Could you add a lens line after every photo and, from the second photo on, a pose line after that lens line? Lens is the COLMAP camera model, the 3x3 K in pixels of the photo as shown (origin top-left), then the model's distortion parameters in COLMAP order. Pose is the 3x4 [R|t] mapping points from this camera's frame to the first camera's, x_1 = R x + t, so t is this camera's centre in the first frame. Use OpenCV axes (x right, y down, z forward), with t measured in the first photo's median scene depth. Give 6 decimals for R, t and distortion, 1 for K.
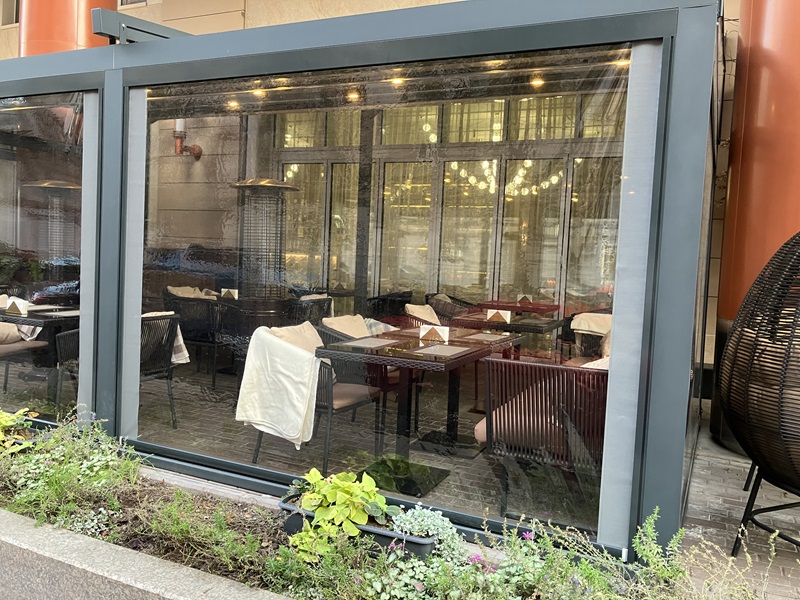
lens RADIAL K [[662.6, 0, 399.0], [0, 662.6, 296.7], [0, 0, 1]] dist [-0.002874, 0.019451]
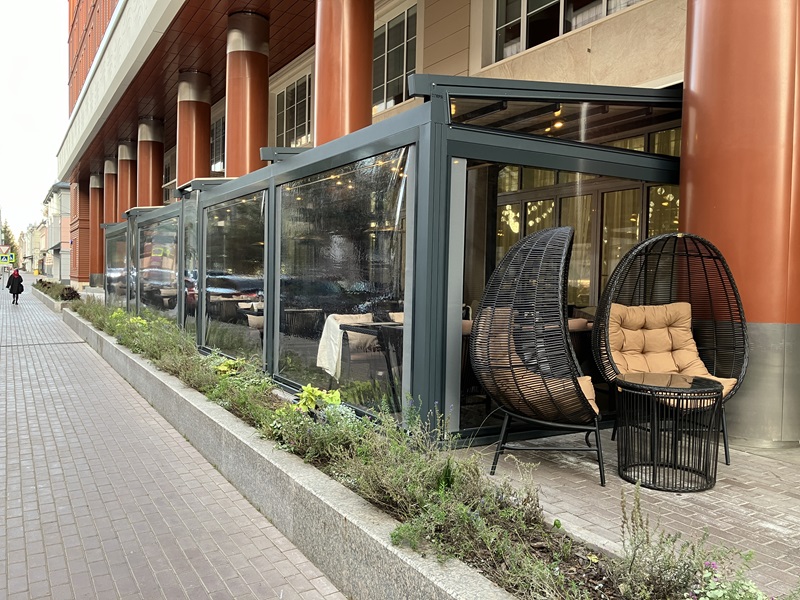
lens RADIAL K [[662.6, 0, 399.0], [0, 662.6, 302.4], [0, 0, 1]] dist [-0.002874, 0.019451]
pose [[0.822805, -0.007431, -0.568276, 0.937130], [-0.016001, 0.999215, -0.036233, 0.076217], [0.568099, 0.038905, 0.822040, -0.334078]]
